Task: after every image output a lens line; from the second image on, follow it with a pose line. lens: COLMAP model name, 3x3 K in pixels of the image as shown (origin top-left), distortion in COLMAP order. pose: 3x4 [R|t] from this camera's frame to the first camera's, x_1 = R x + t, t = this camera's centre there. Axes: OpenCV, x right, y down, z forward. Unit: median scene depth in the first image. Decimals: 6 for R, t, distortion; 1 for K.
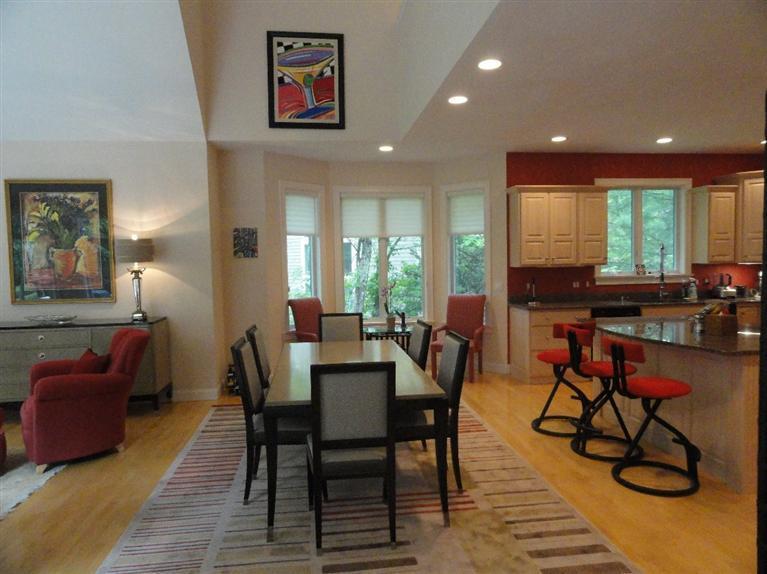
lens RADIAL K [[532.6, 0, 379.7], [0, 532.6, 288.1], [0, 0, 1]] dist [-0.003969, 0.002785]
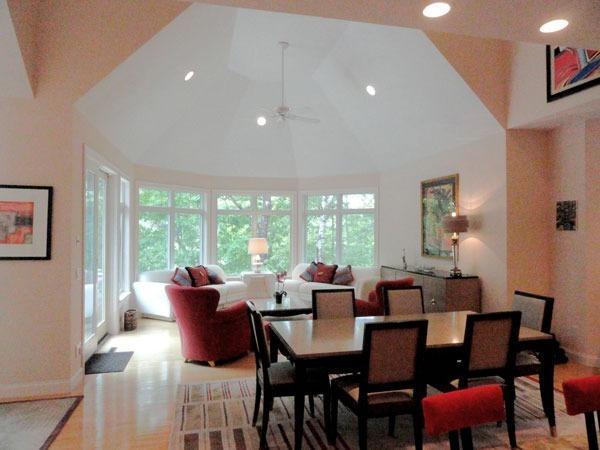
lens RADIAL K [[416.6, 0, 299.3], [0, 416.6, 223.6], [0, 0, 1]] dist [-0.003969, 0.002785]
pose [[0.110196, 0.001064, -0.993909, 0.544548], [-0.055206, 0.998462, -0.005052, -0.043953], [0.992376, 0.055427, 0.110085, 0.476275]]
